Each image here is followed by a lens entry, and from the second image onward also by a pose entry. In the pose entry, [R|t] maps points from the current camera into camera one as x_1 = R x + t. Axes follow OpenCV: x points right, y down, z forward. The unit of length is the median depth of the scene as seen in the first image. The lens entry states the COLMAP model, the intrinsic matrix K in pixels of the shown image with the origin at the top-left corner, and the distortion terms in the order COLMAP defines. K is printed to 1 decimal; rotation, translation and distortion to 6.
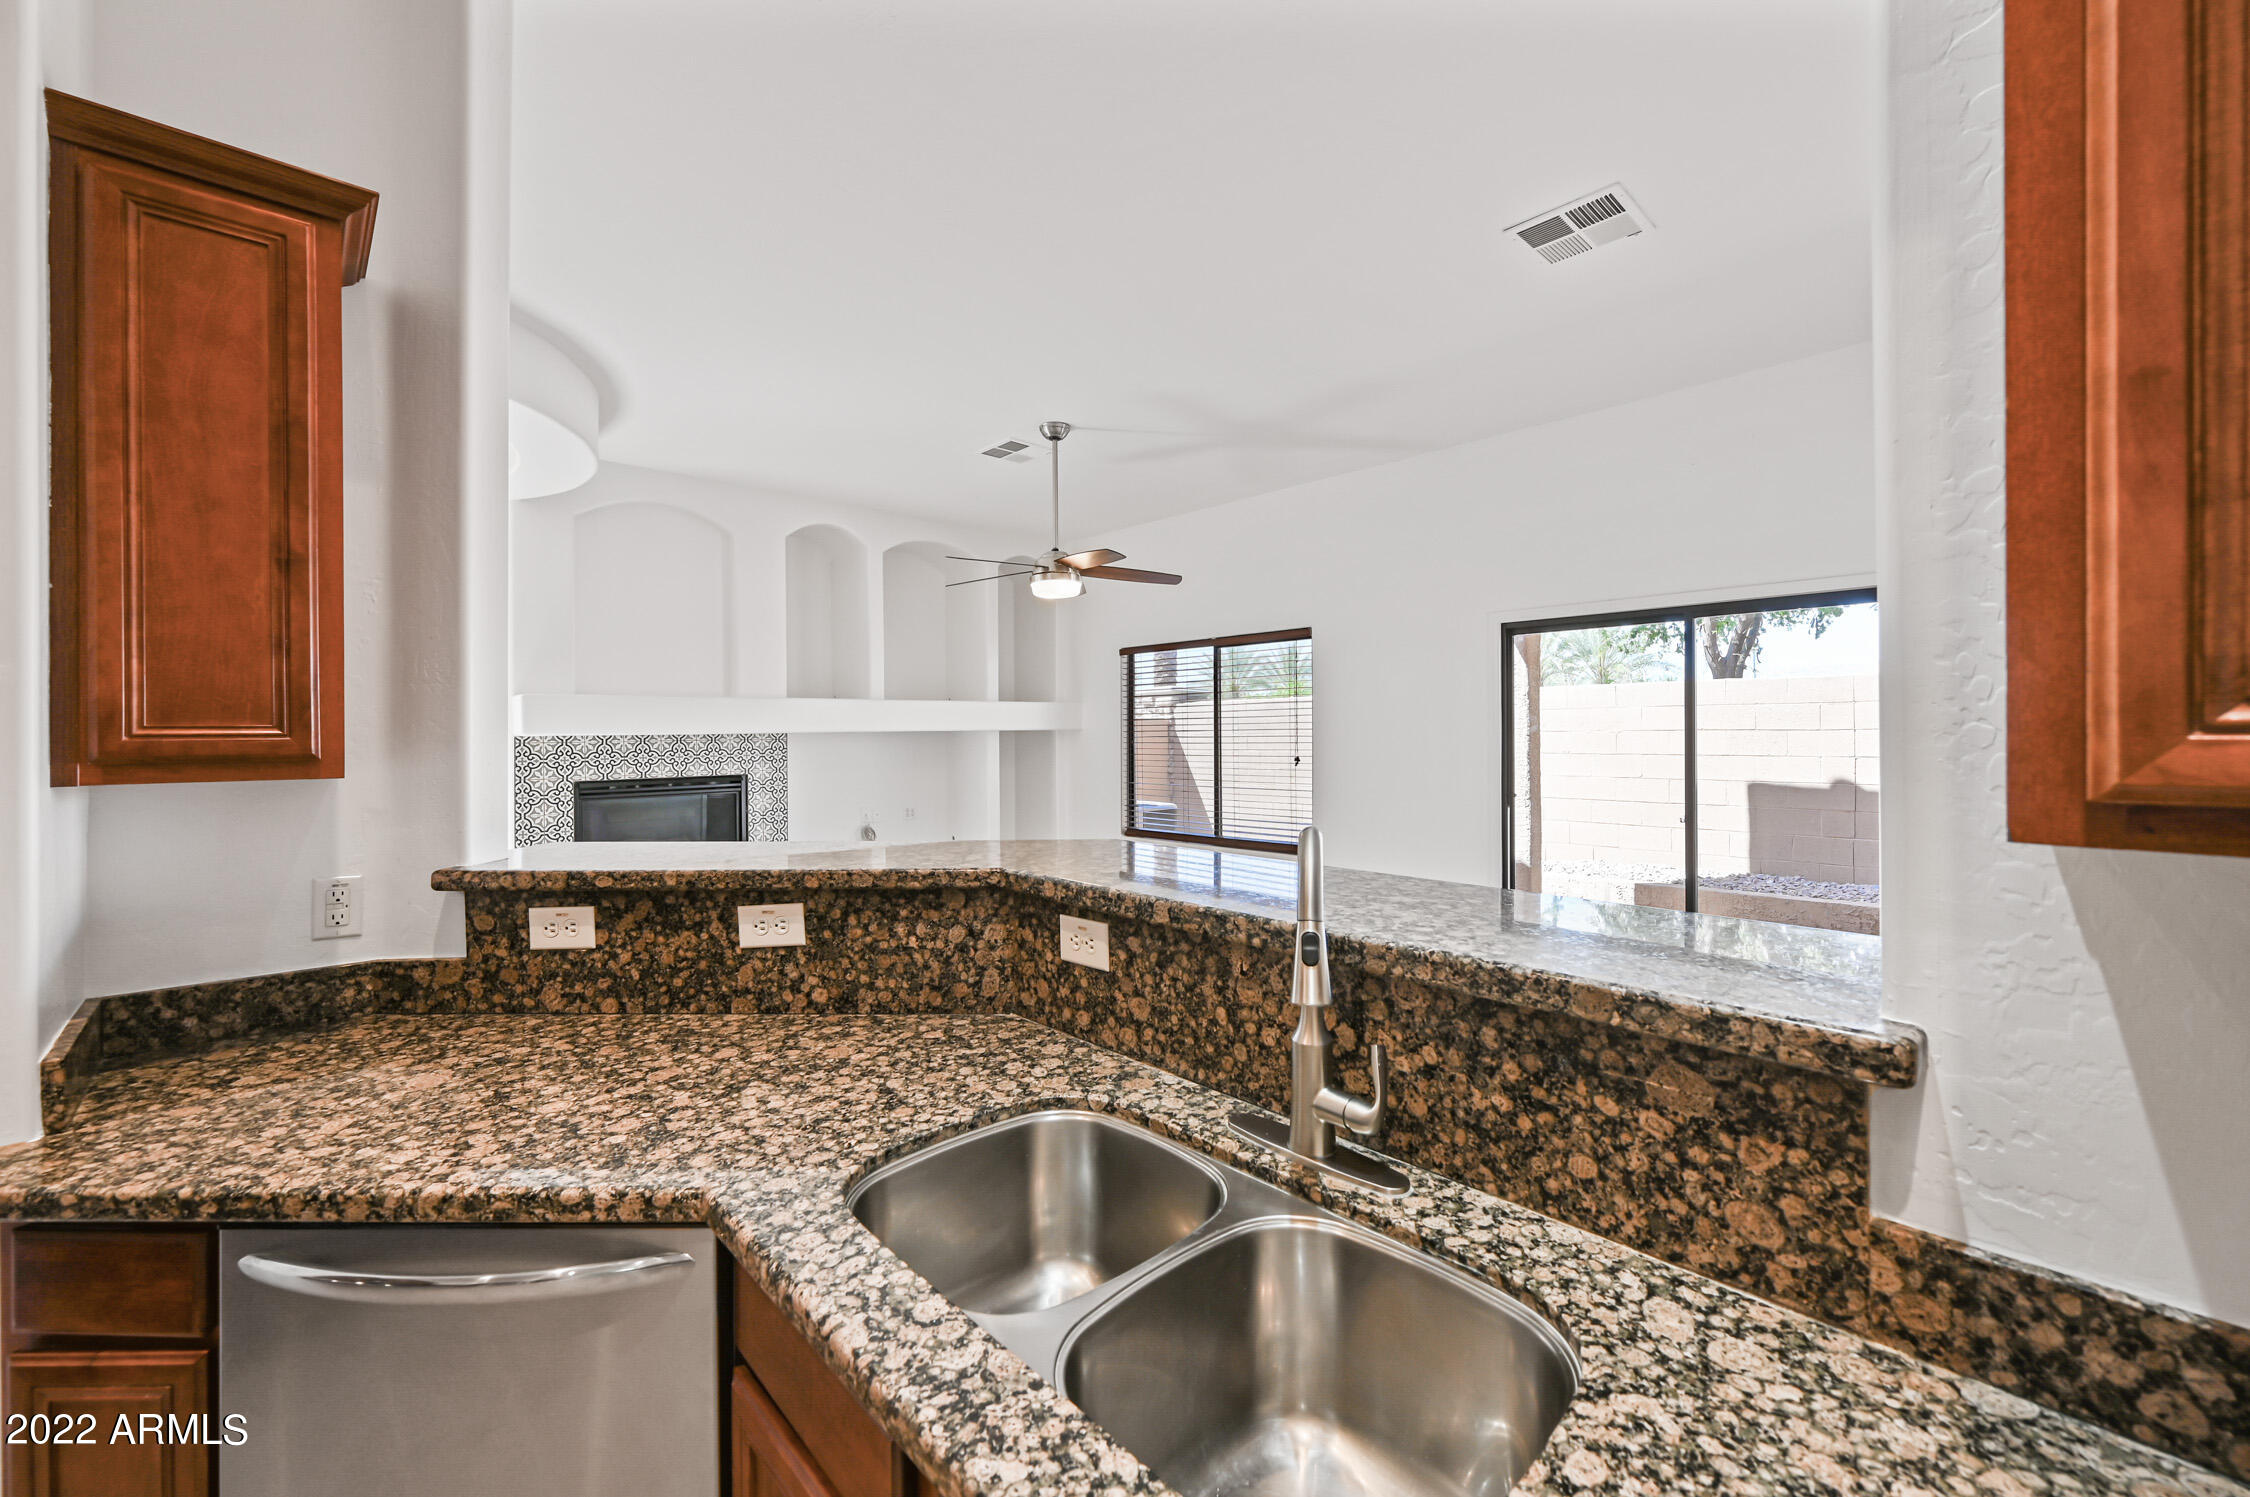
lens RADIAL K [[897.4, 0, 1127.6], [0, 897.4, 738.2], [0, 0, 1]] dist [-0.002076, 0.000622]
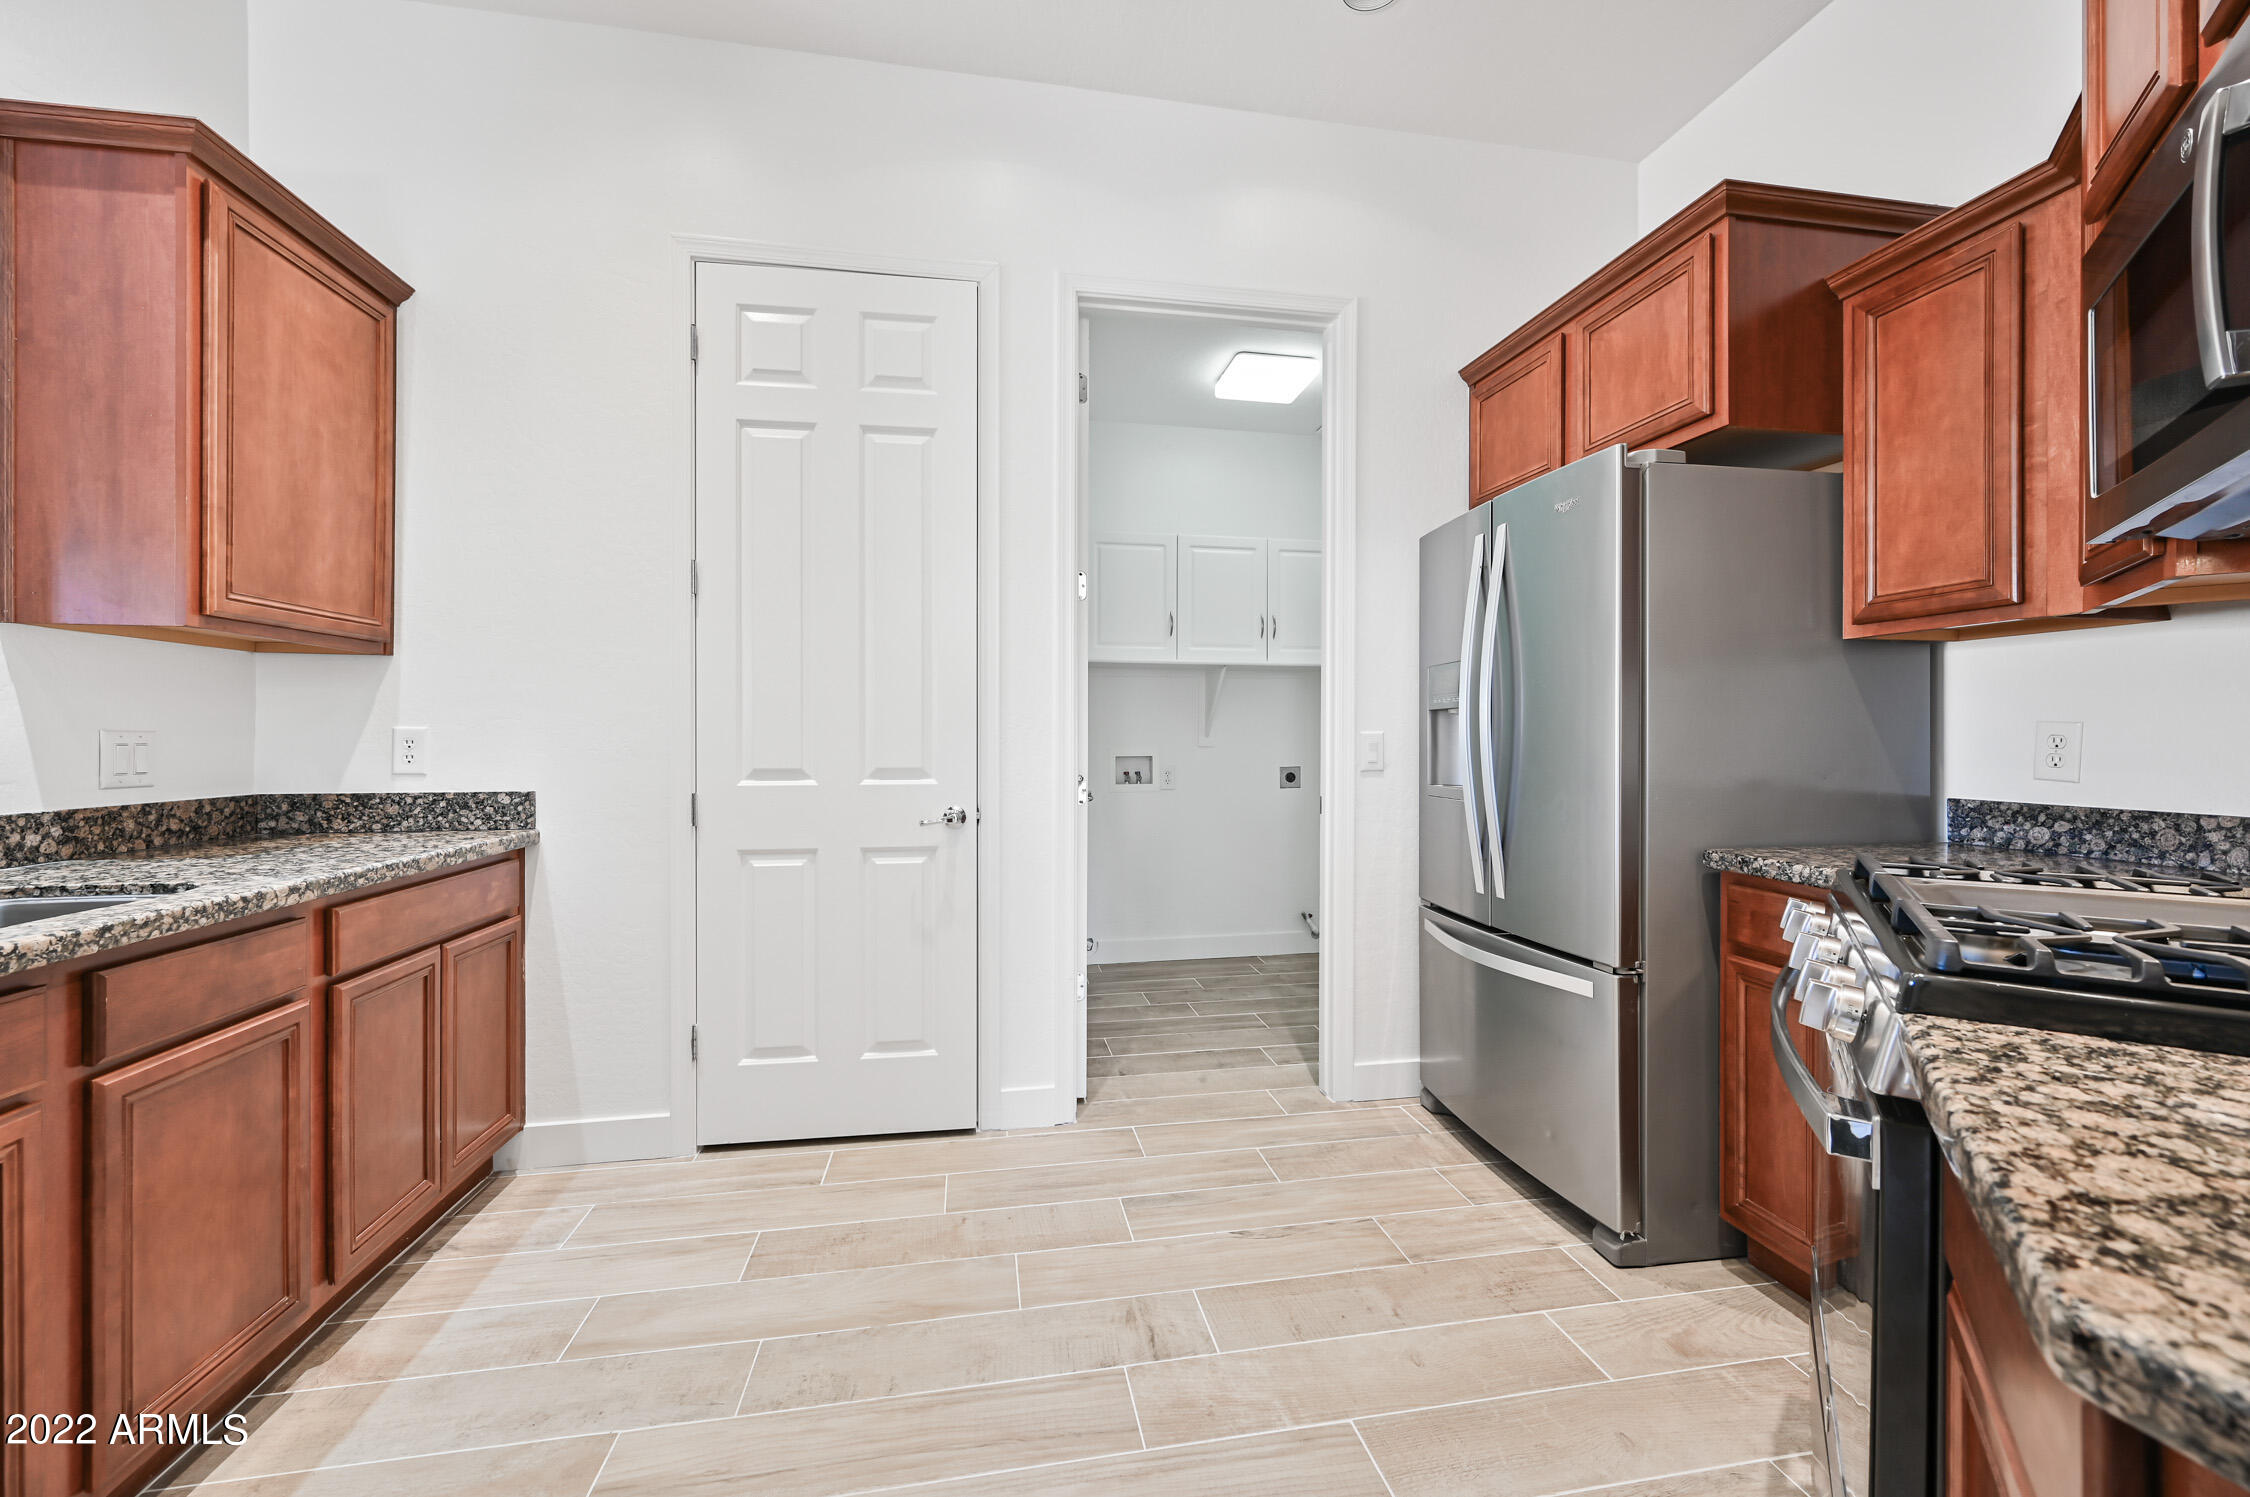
lens RADIAL K [[897.4, 0, 1130.9], [0, 897.4, 740.2], [0, 0, 1]] dist [-0.002076, 0.000622]
pose [[-0.842640, 0.006656, 0.538436, -1.177170], [0.010966, 0.999928, 0.004800, 0.173741], [-0.538365, 0.009949, -0.842653, 0.584278]]
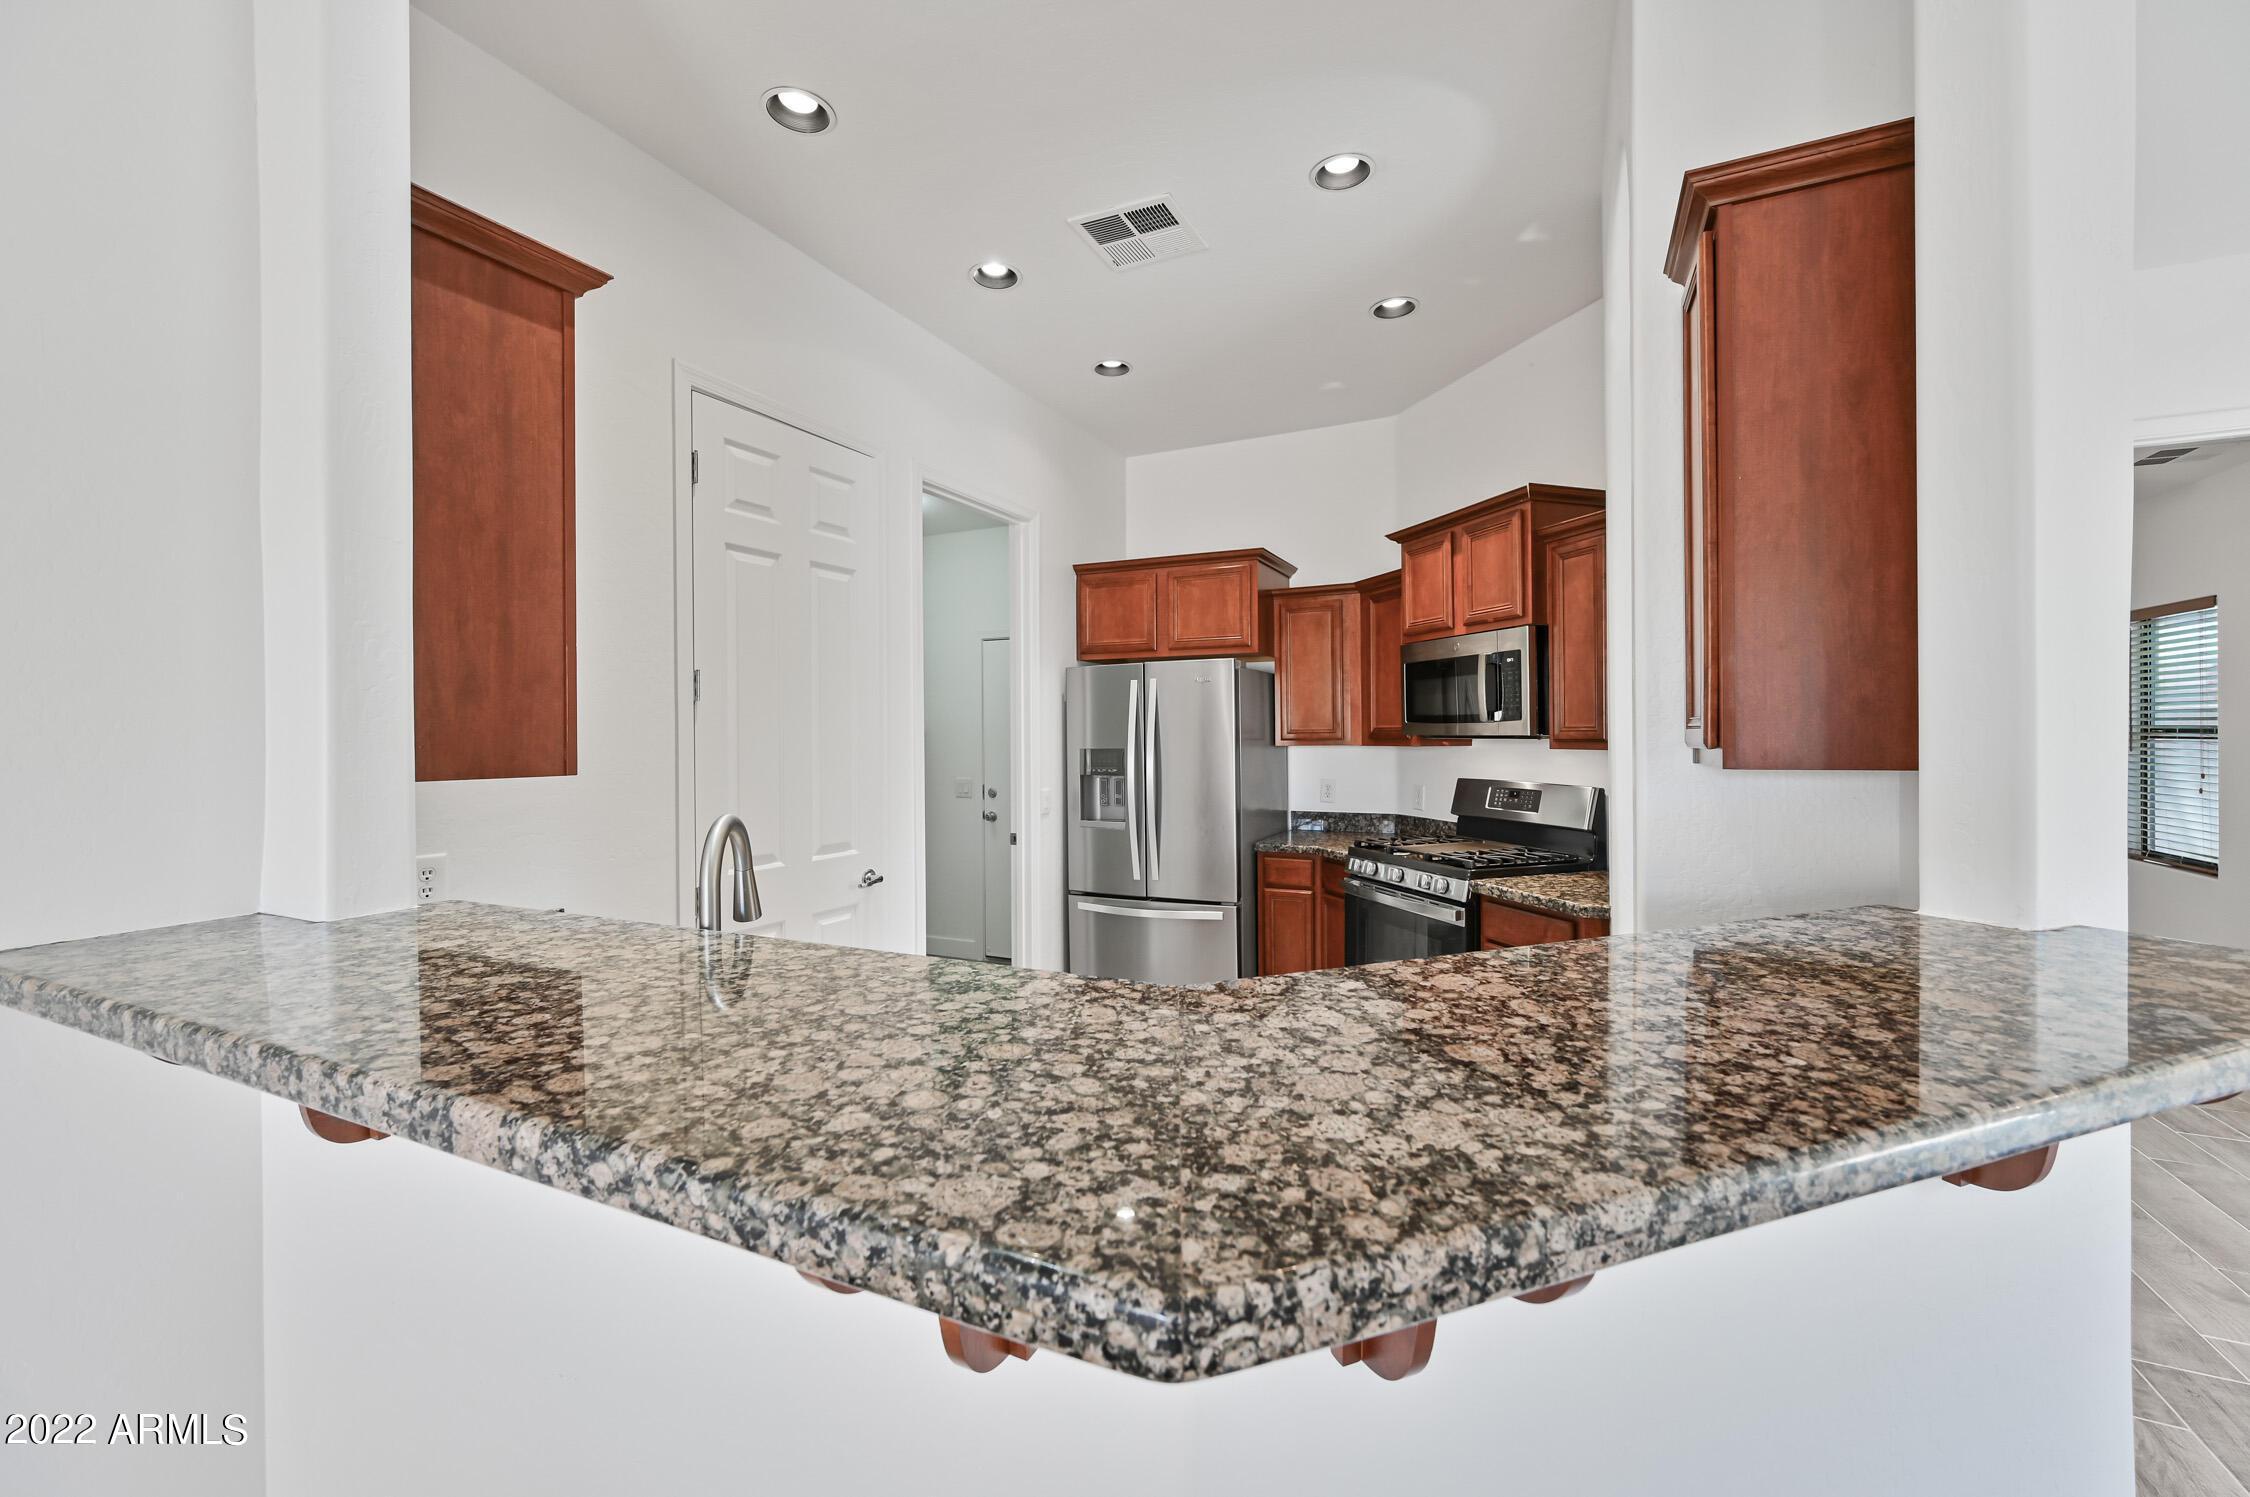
lens RADIAL K [[897.4, 0, 1130.3], [0, 897.4, 739.2], [0, 0, 1]] dist [-0.002076, 0.000622]
pose [[-0.929625, 0.020070, -0.367959, 0.072312], [0.015840, 0.999769, 0.014513, -0.008416], [0.368165, 0.007663, -0.929729, 1.459979]]
